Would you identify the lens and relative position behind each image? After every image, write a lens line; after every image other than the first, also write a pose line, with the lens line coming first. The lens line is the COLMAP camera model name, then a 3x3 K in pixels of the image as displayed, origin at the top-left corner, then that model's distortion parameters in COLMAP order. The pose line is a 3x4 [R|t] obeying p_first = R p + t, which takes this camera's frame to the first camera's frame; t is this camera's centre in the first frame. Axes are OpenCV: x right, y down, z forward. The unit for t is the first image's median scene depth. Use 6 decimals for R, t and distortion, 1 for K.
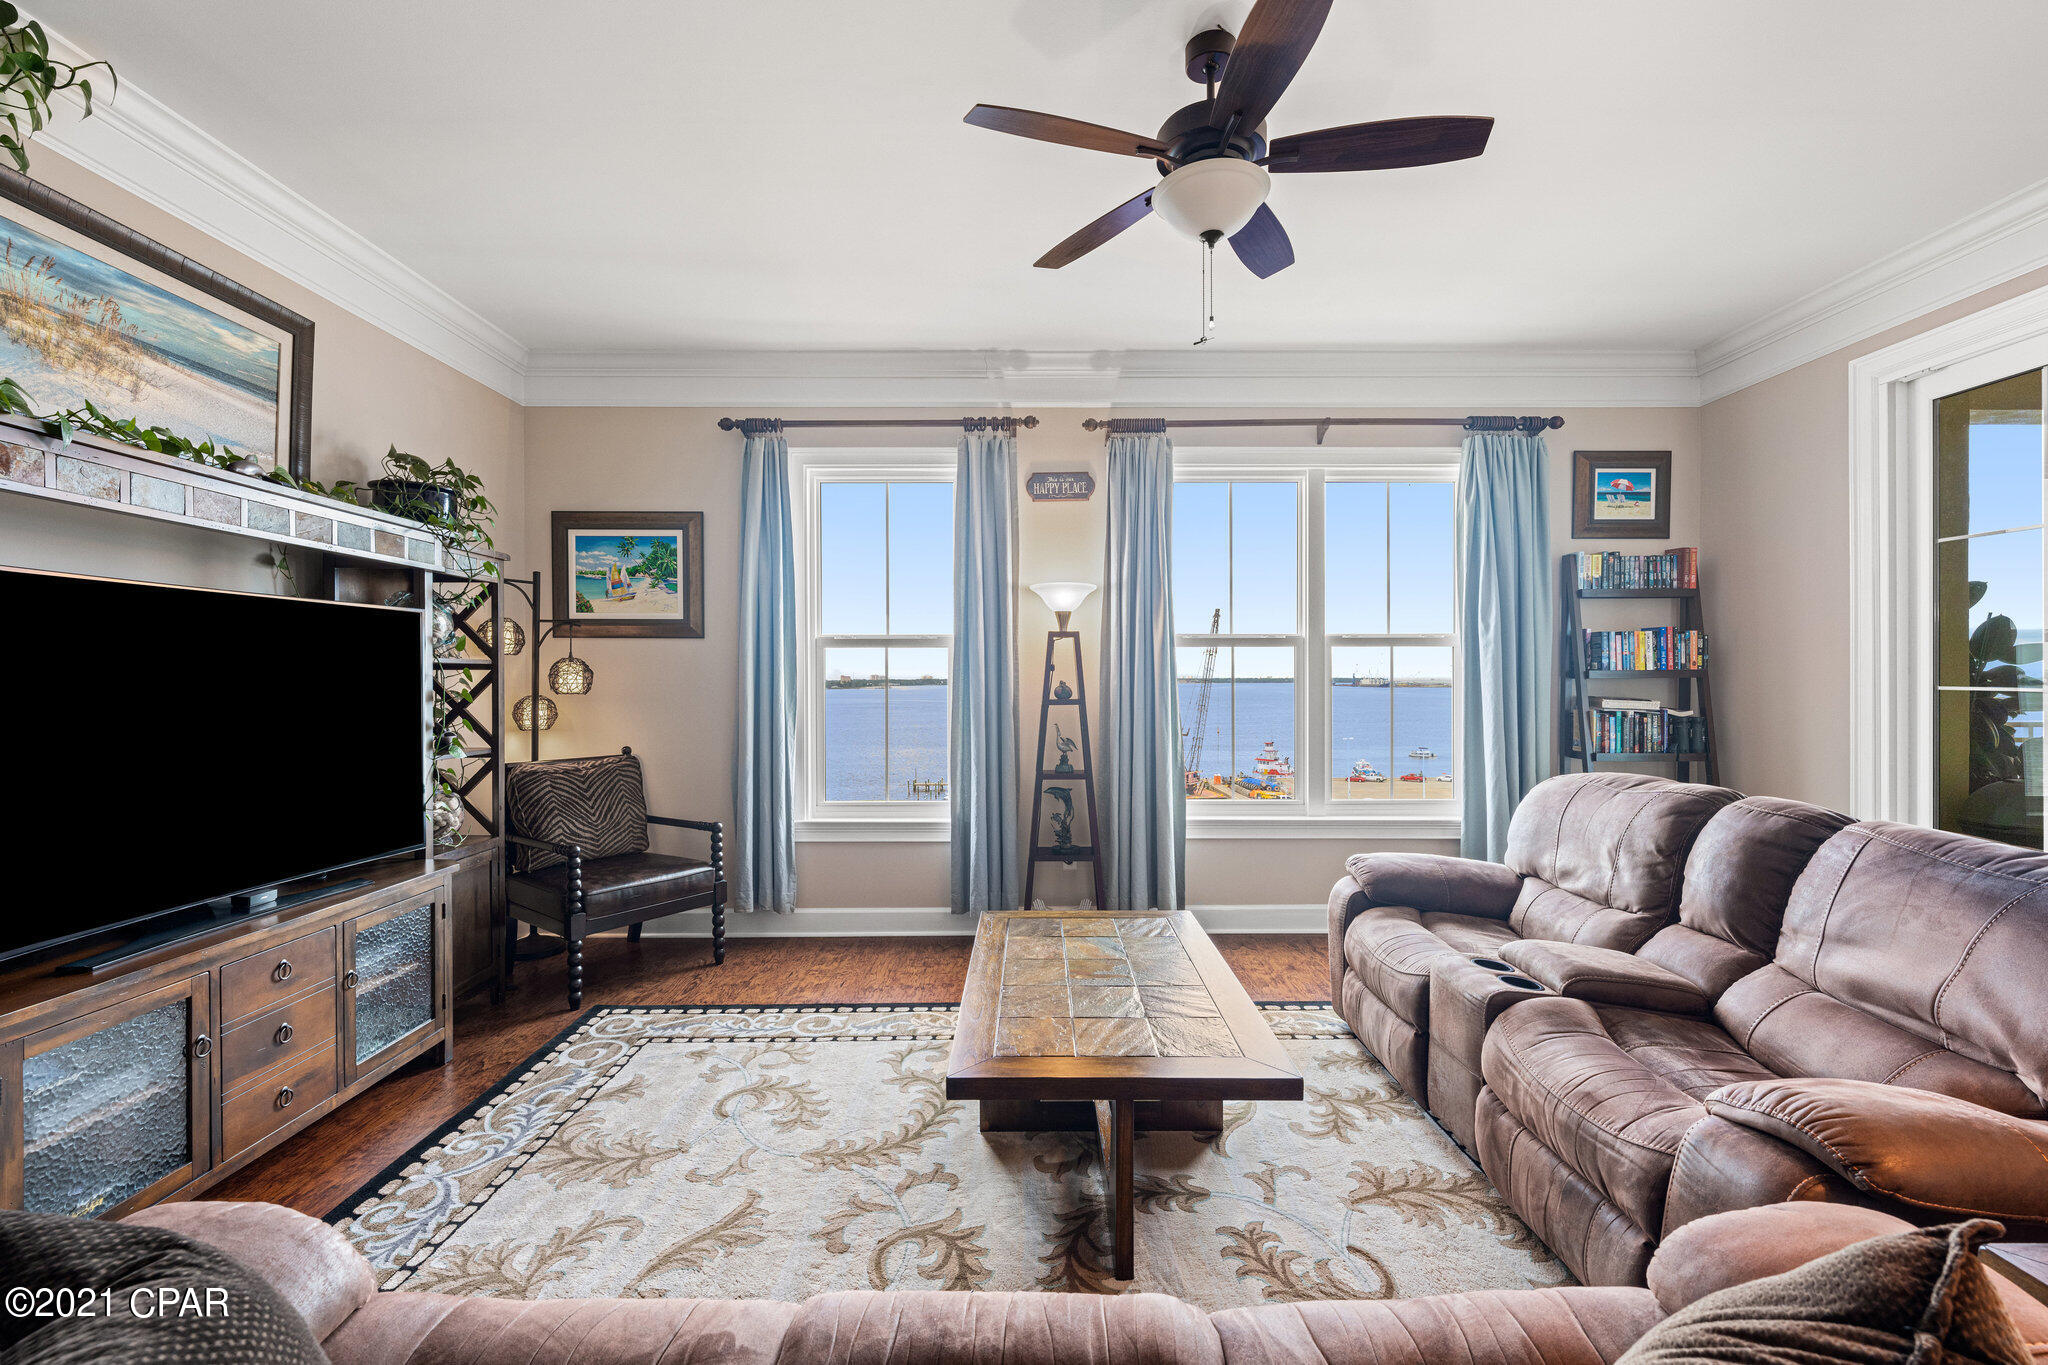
lens RADIAL K [[860.8, 0, 1025.1], [0, 860.8, 682.8], [0, 0, 1]] dist [0.001687, 0.000241]
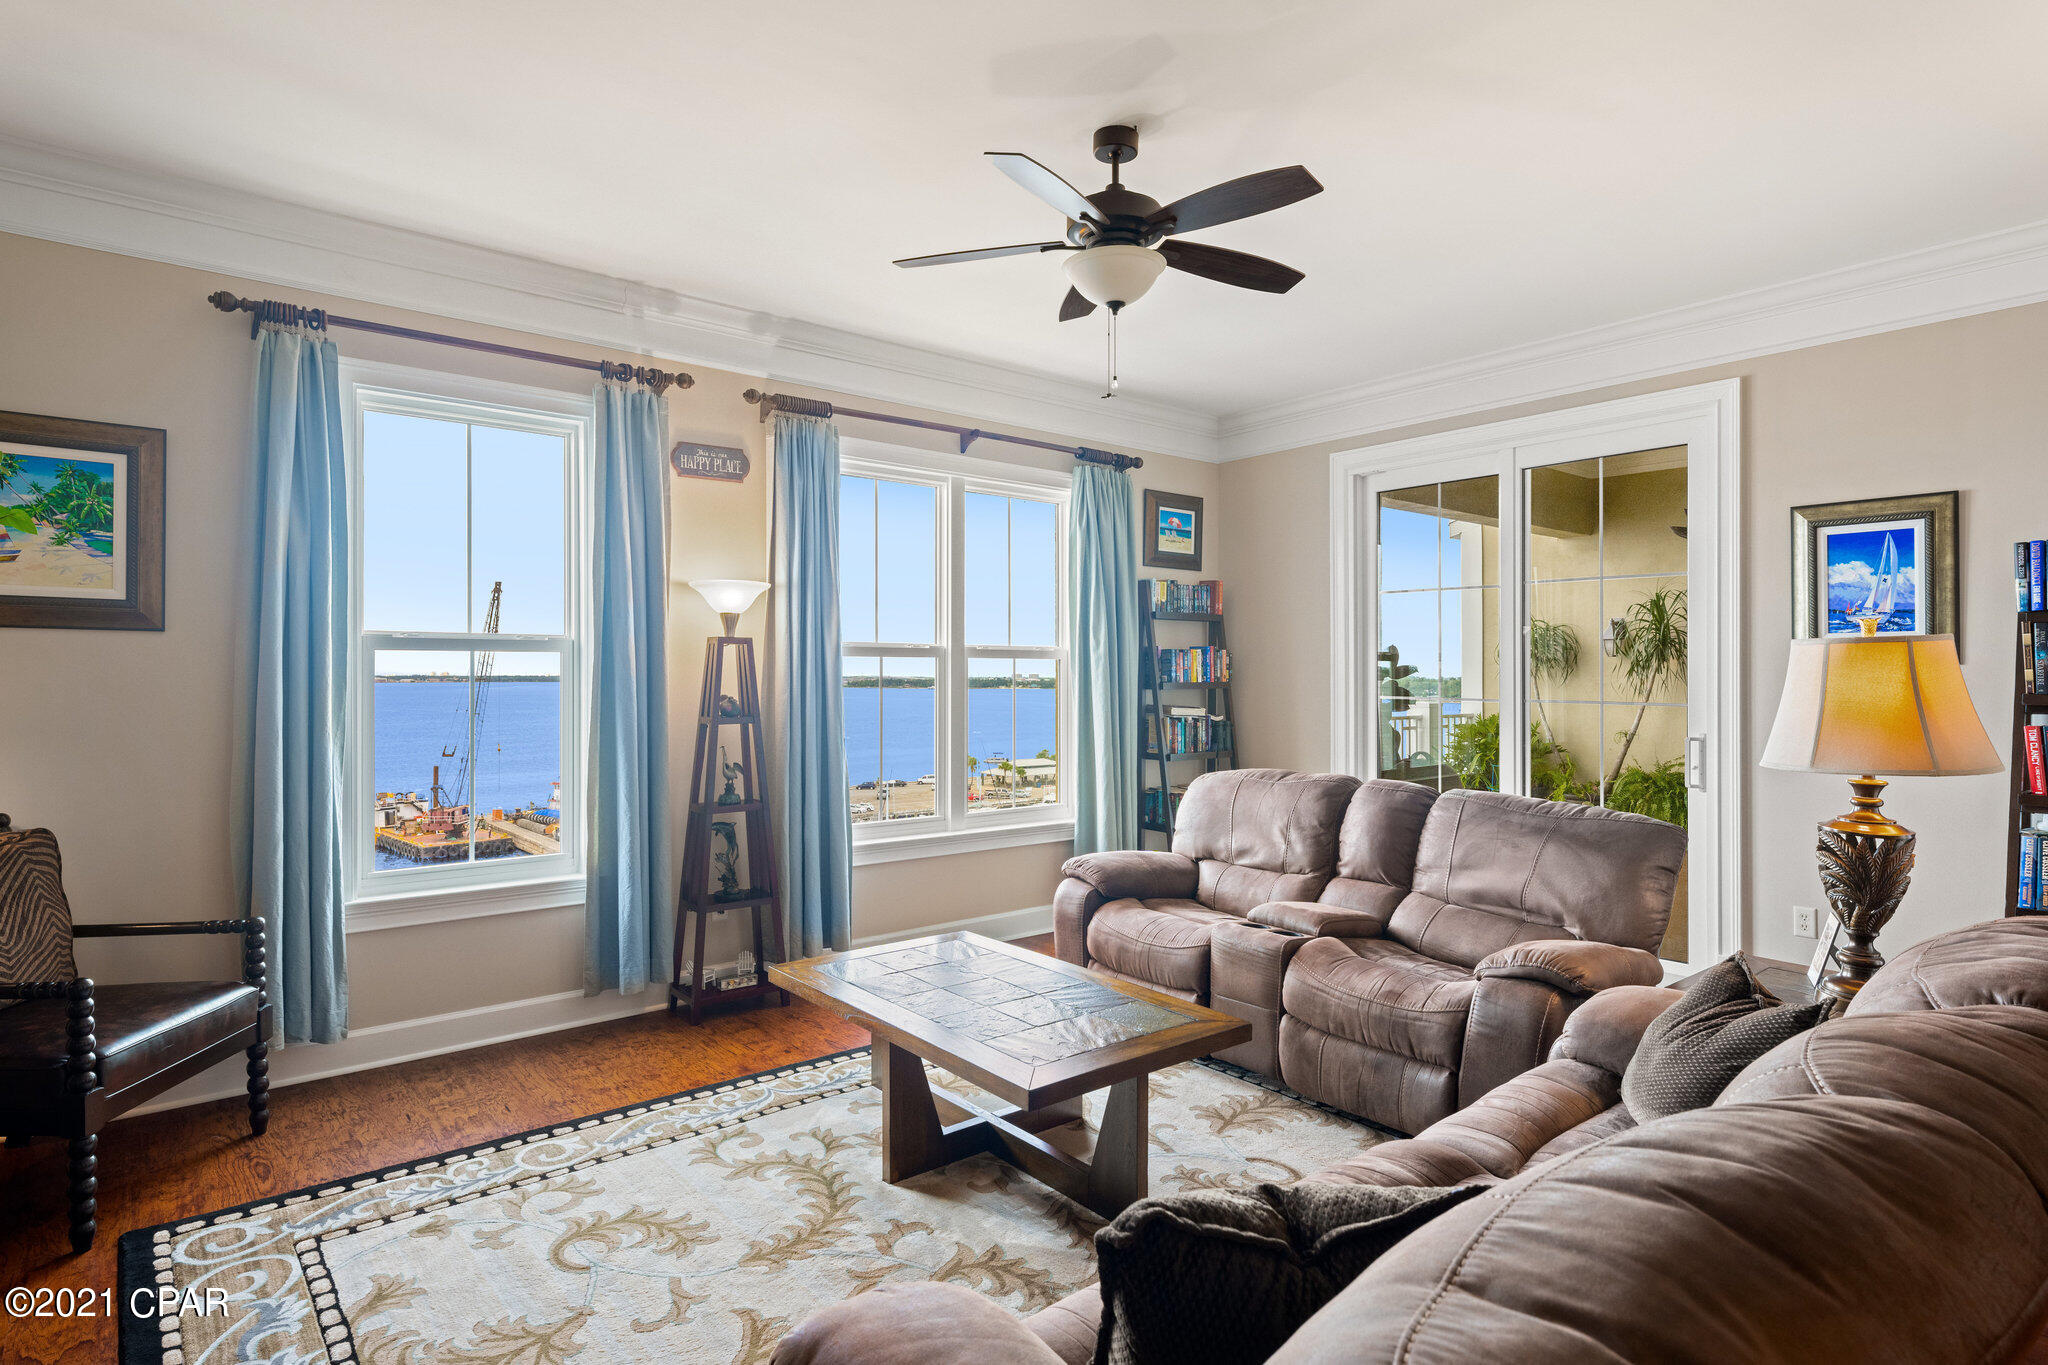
lens RADIAL K [[1082.8, 0, 1020.2], [0, 1082.8, 675.1], [0, 0, 1]] dist [0.010238, -0.002679]
pose [[0.778929, 0.003577, 0.627101, -0.403160], [0.000715, 0.999978, -0.006592, -0.015041], [-0.627111, 0.005583, 0.778910, -0.007389]]
